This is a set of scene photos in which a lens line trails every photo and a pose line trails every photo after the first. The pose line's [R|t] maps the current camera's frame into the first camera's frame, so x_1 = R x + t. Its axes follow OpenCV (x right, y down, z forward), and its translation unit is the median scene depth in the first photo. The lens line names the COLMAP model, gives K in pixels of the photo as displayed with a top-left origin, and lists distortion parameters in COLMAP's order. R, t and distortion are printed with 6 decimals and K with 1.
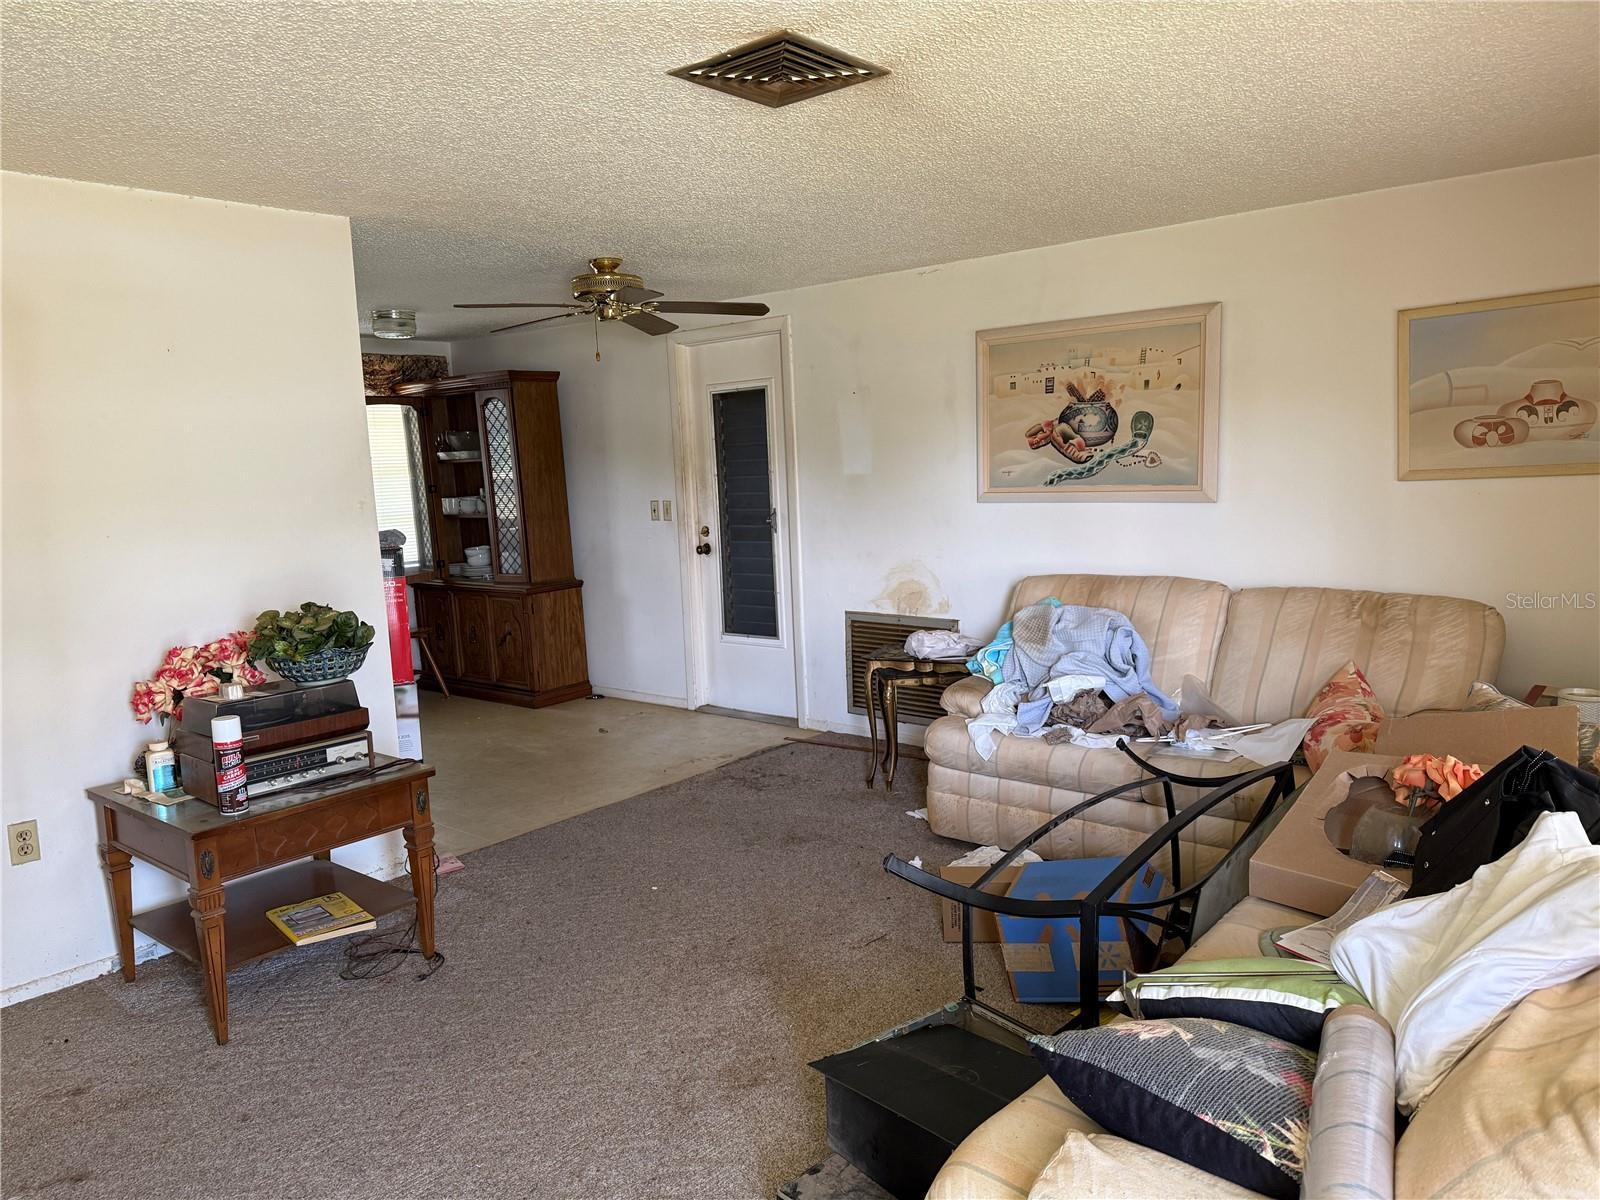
lens RADIAL K [[1136.3, 0, 808.1], [0, 1136.3, 601.3], [0, 0, 1]] dist [-0.002436, -0.009291]
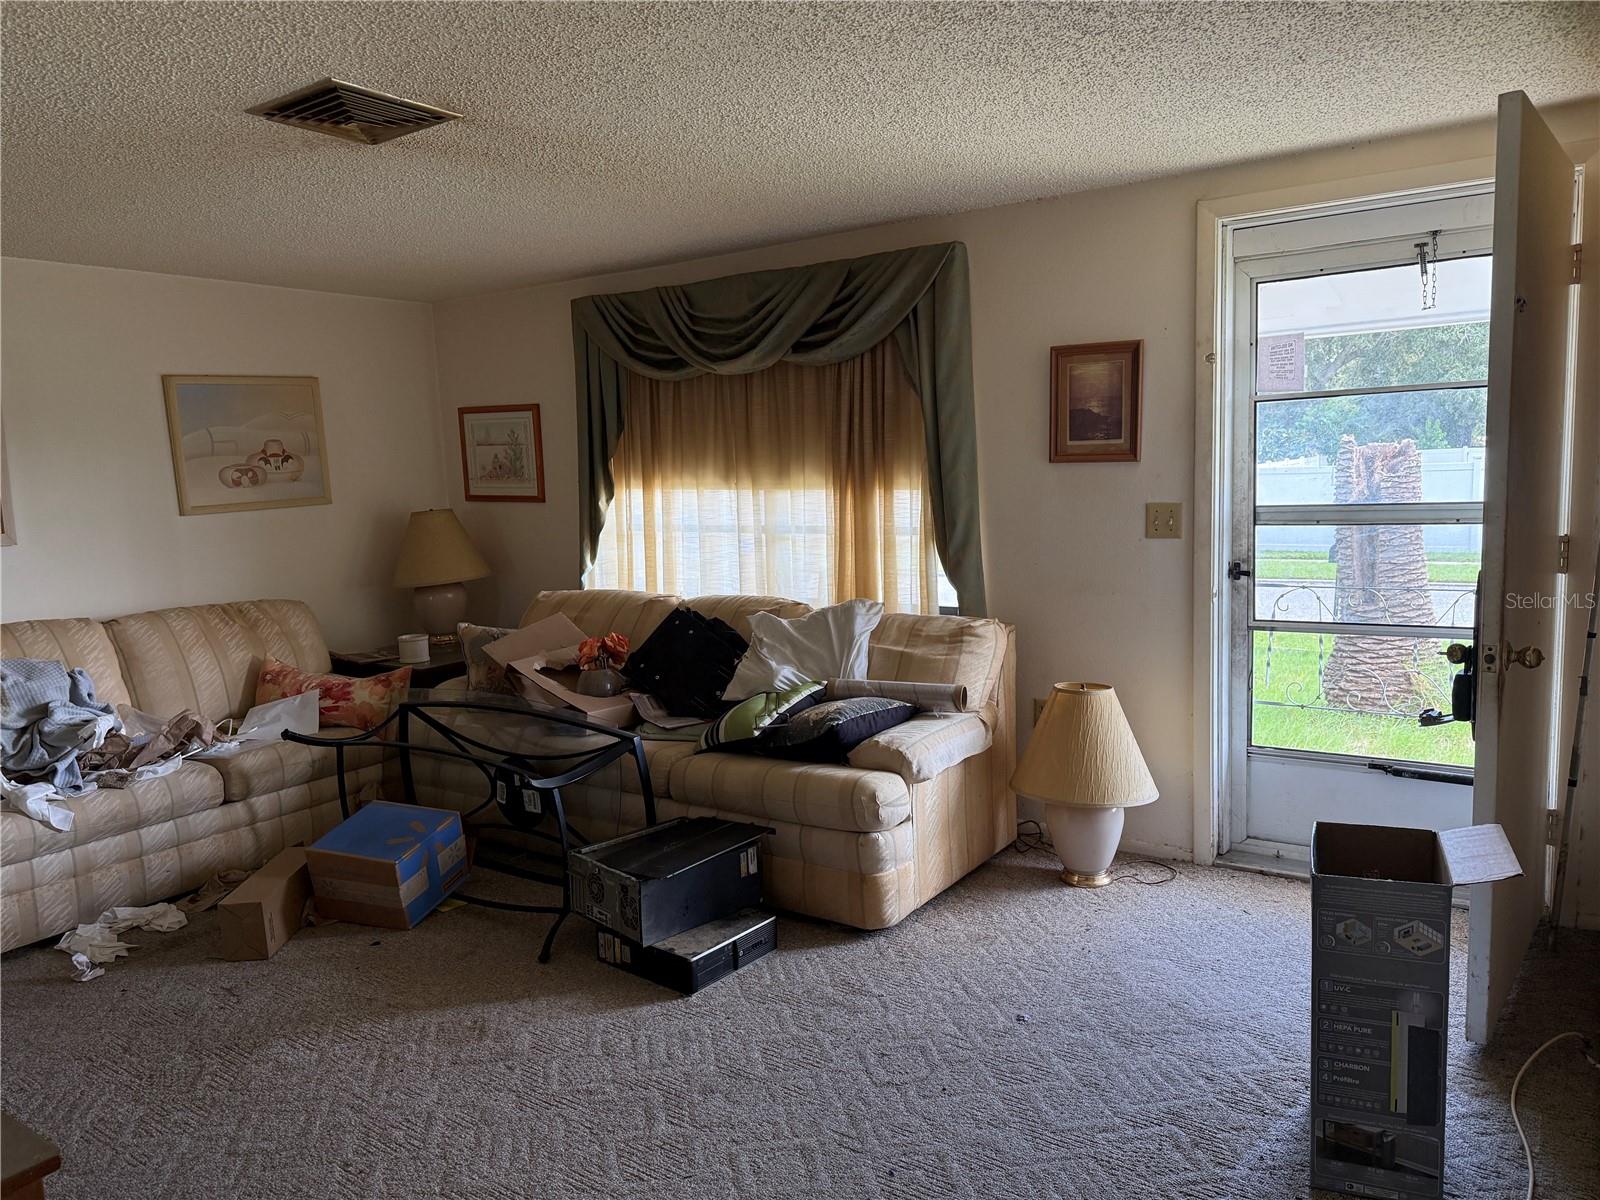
lens RADIAL K [[1136.3, 0, 806.4], [0, 1136.3, 597.9], [0, 0, 1]] dist [-0.002436, -0.009291]
pose [[-0.094945, -0.077631, 0.992451, -0.791303], [0.170586, 0.980939, 0.093050, -0.021709], [-0.980758, 0.178133, -0.079892, 0.493219]]
